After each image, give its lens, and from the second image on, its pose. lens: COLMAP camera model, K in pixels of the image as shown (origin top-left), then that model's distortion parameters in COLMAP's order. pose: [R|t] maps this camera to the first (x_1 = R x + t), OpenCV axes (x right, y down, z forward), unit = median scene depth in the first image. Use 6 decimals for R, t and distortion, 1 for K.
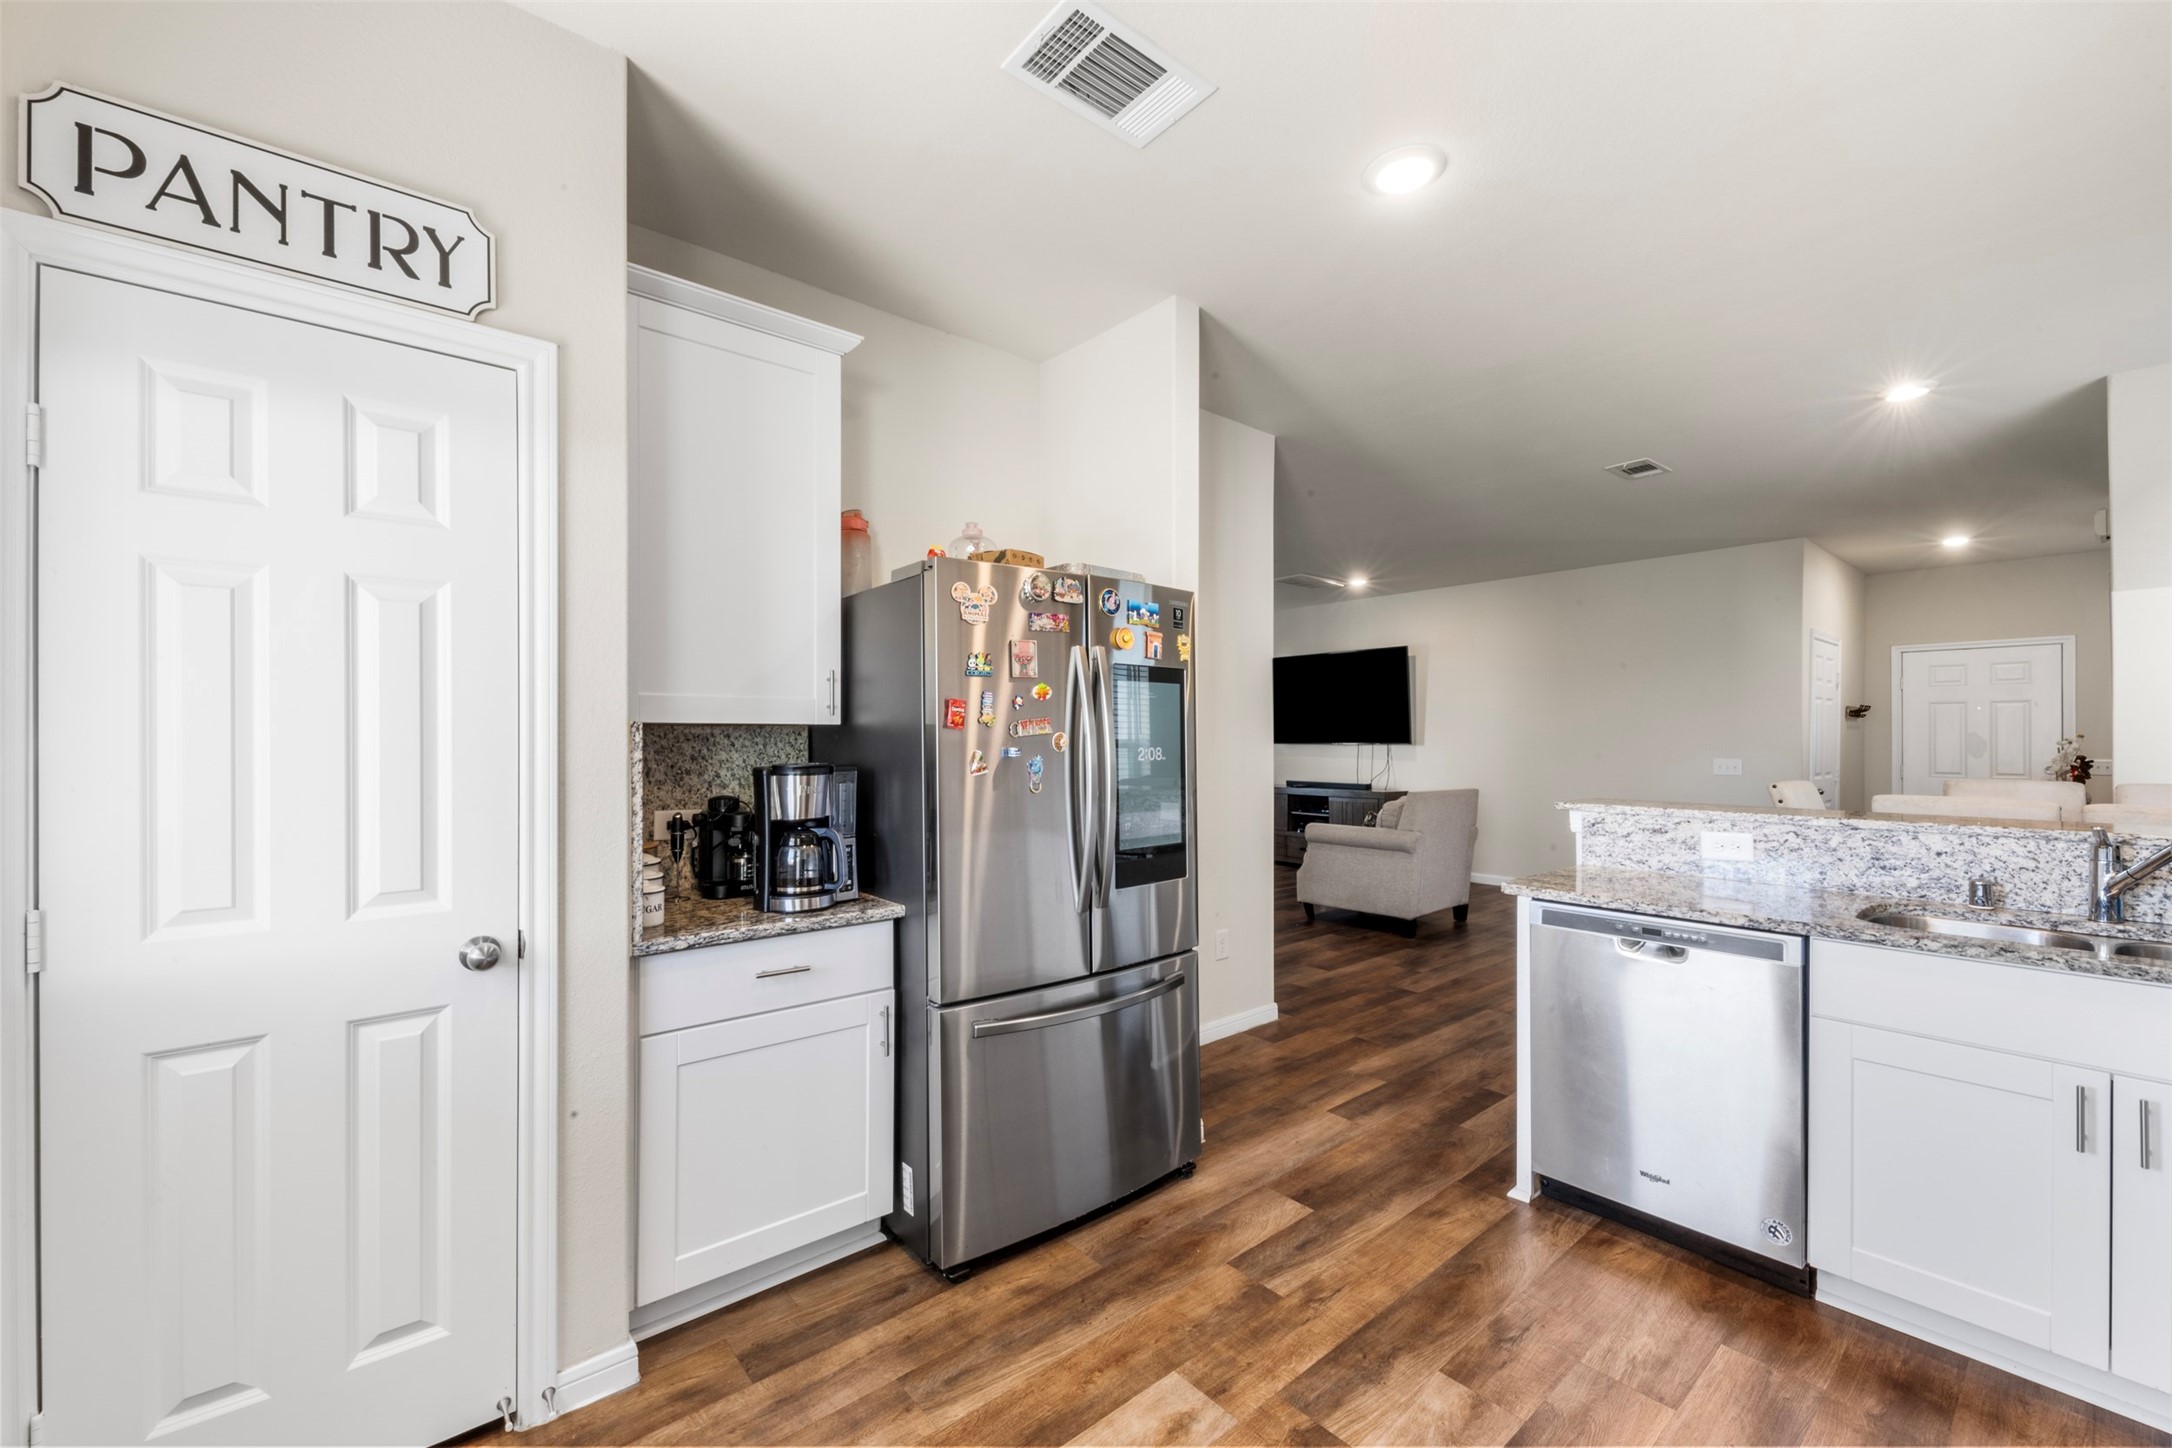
lens RADIAL K [[860.7, 0, 1058.6], [0, 860.7, 742.2], [0, 0, 1]] dist [0.001221, -0.000112]
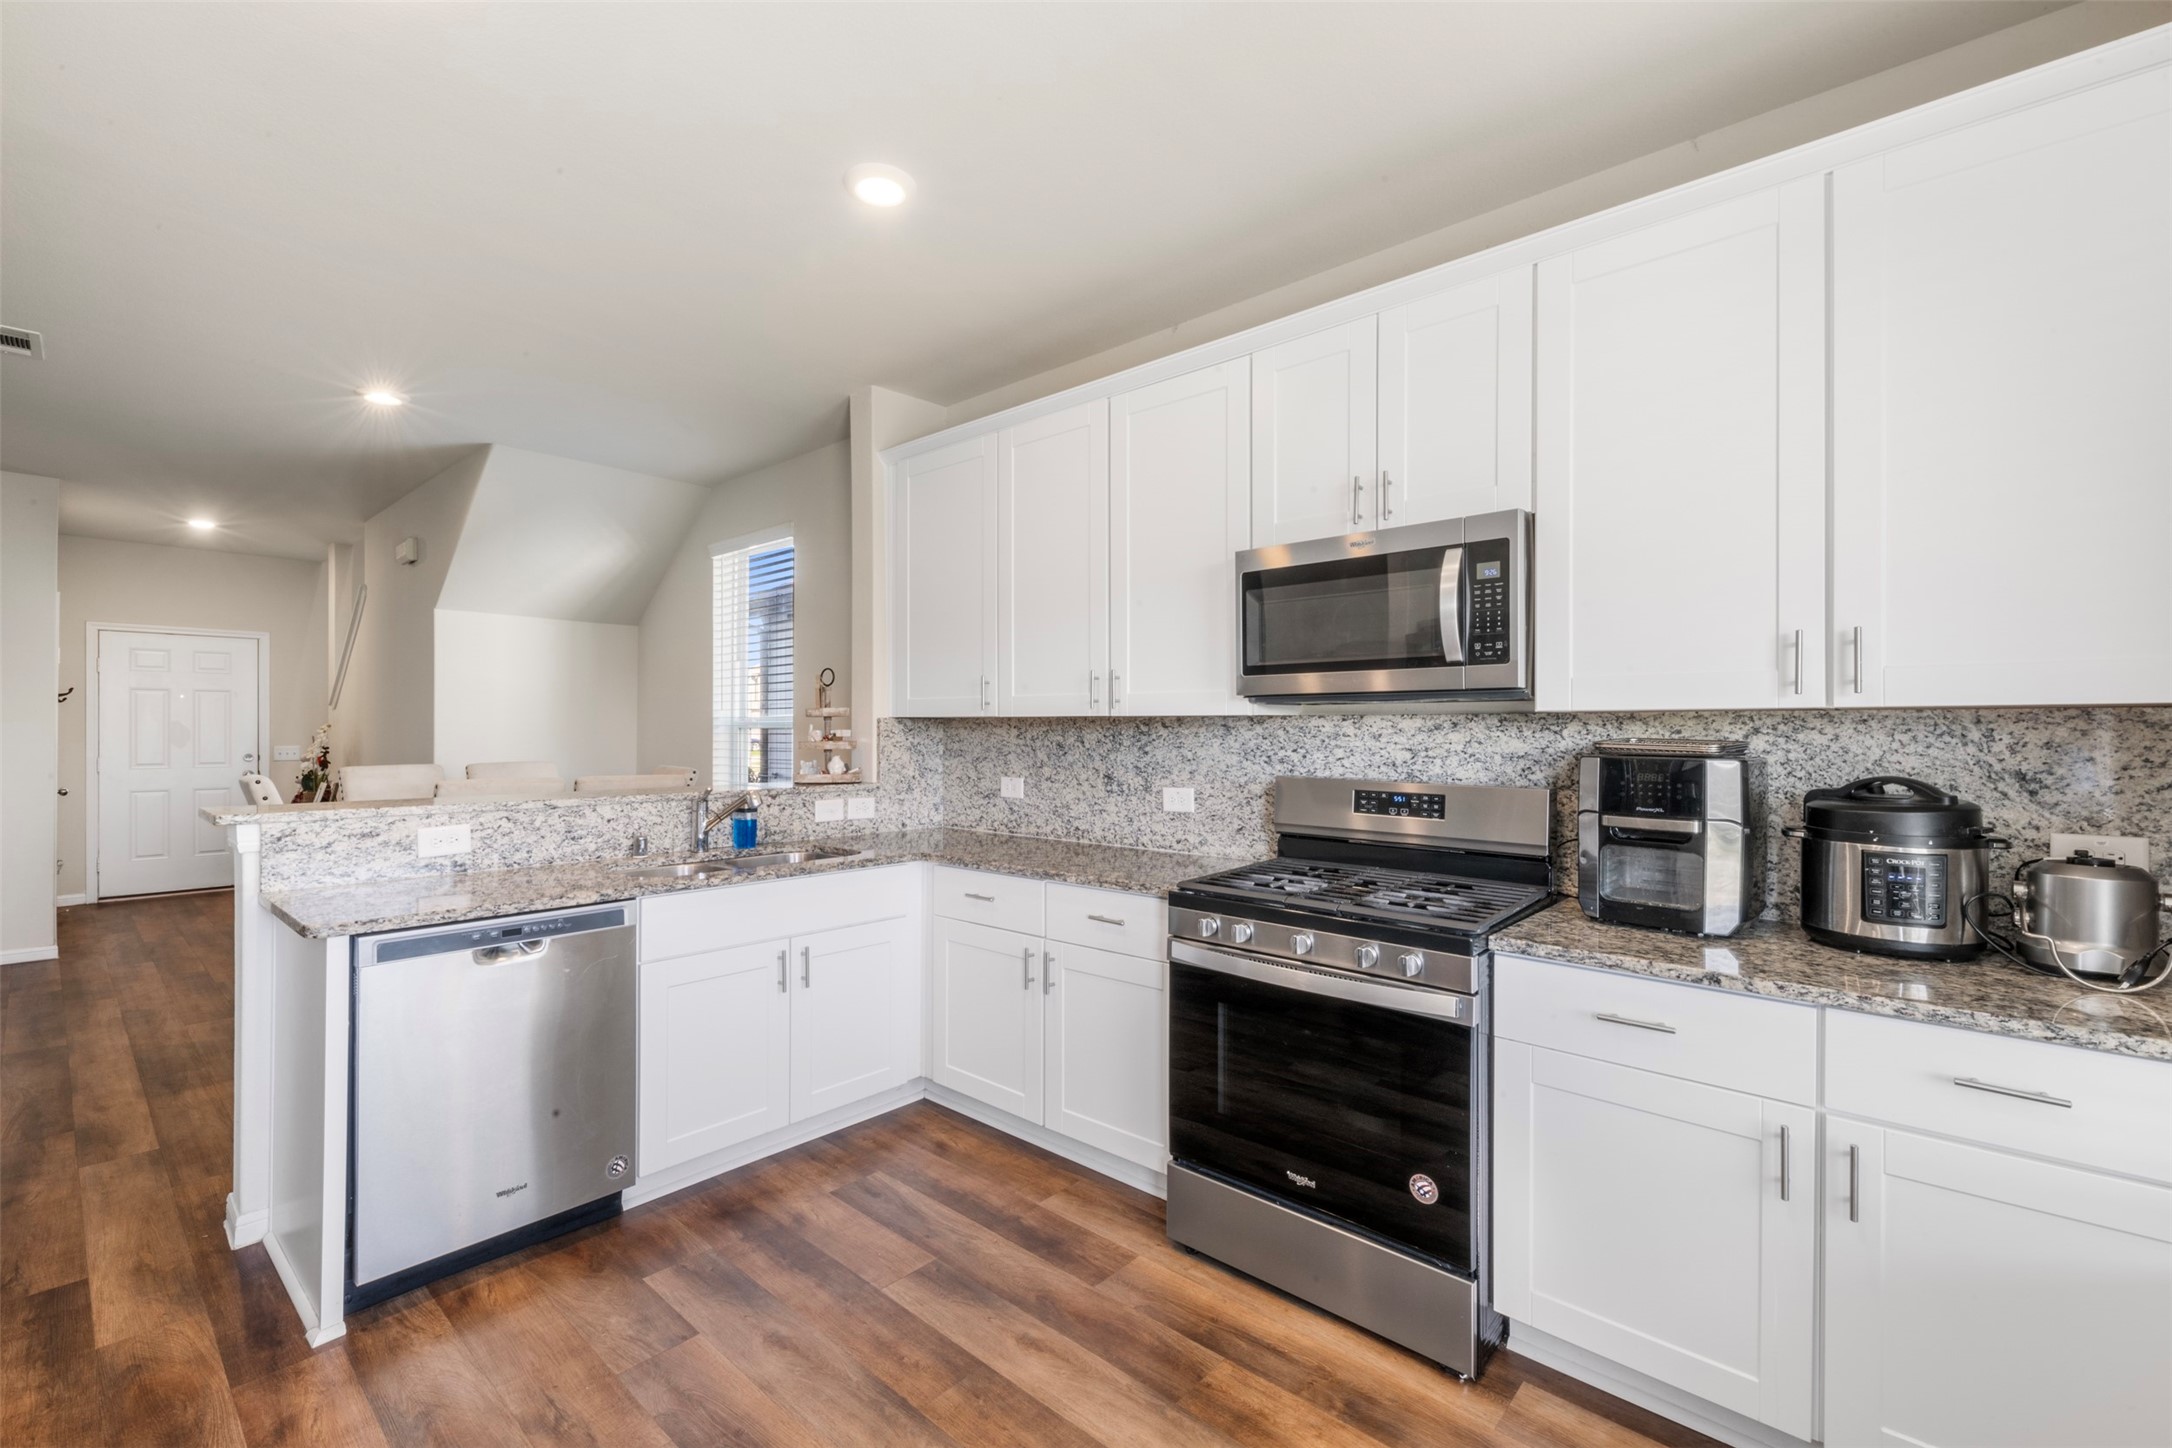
lens RADIAL K [[935.5, 0, 1086.0], [0, 935.5, 724.0], [0, 0, 1]] dist [-0.002121, -0.000219]
pose [[-0.162841, 0.003269, 0.986647, -0.391873], [0.003133, 0.999991, -0.002796, -0.004219], [-0.986647, 0.002635, -0.162850, 0.492938]]
